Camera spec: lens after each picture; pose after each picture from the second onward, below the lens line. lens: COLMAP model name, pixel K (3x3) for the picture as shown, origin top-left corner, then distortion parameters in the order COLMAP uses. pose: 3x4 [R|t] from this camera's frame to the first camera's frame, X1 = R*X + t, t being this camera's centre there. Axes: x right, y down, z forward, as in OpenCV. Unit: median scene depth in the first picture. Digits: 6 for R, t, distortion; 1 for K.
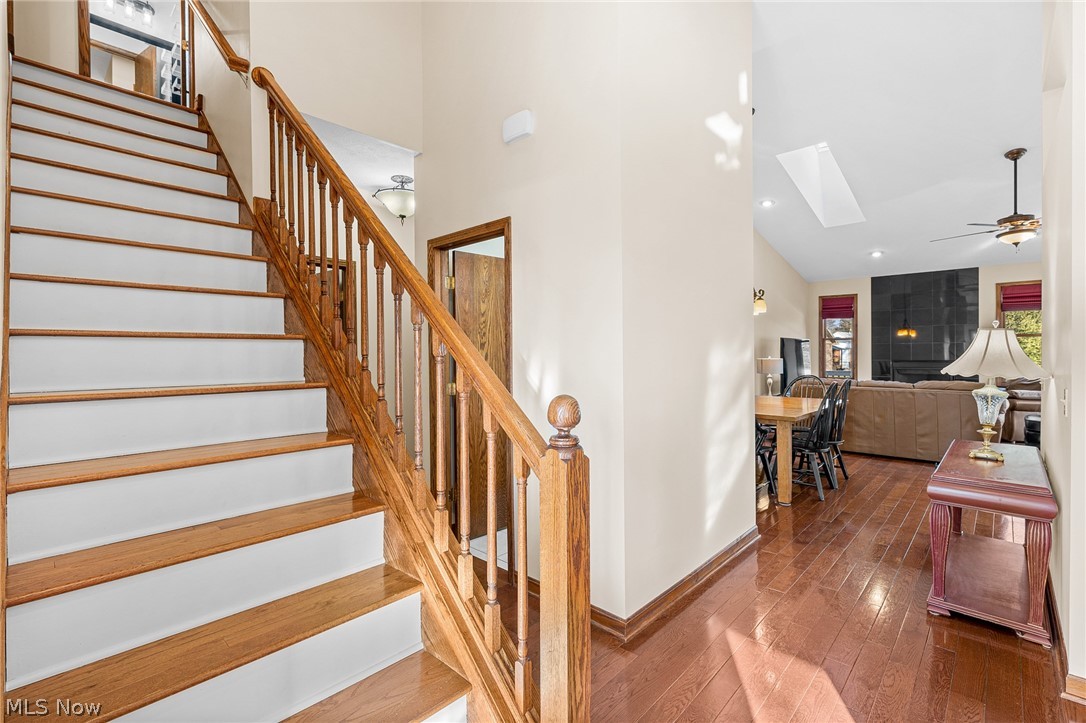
lens RADIAL K [[489.9, 0, 544.0], [0, 489.9, 354.1], [0, 0, 1]] dist [-0.002757, -0.000616]
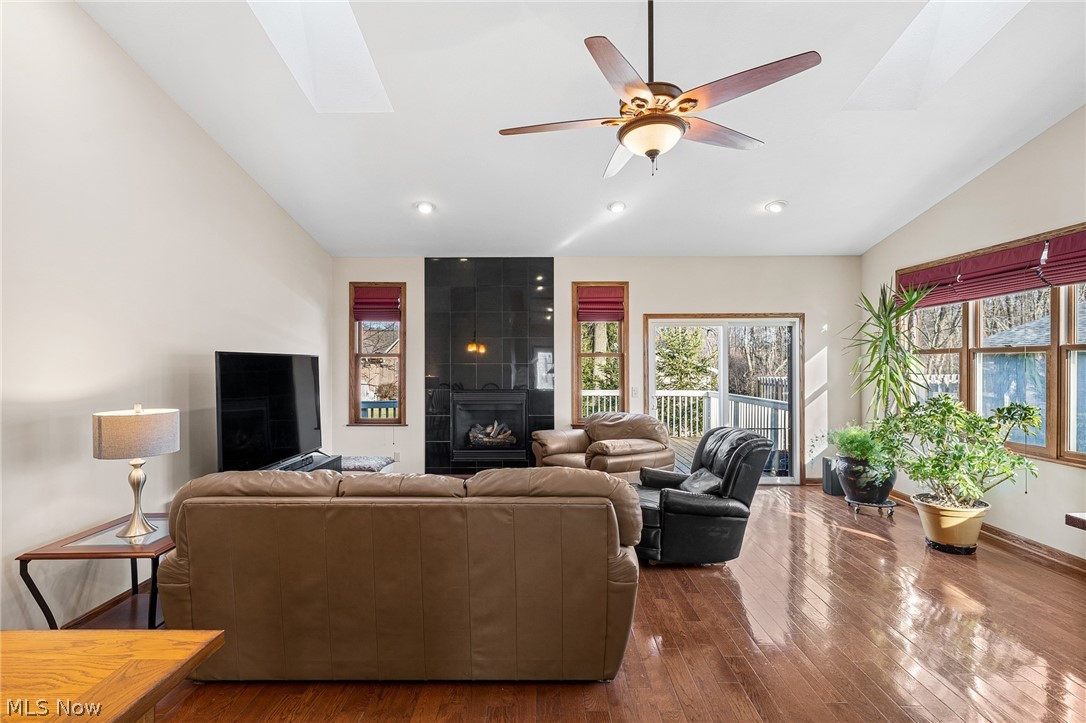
lens RADIAL K [[529.0, 0, 543.1], [0, 529.0, 363.0], [0, 0, 1]] dist [-0.000239, 0.000005]
pose [[0.730561, 0.004475, 0.682833, 0.317705], [0.000016, 0.999978, -0.006571, -0.017567], [-0.682848, 0.004811, 0.730545, 0.403116]]
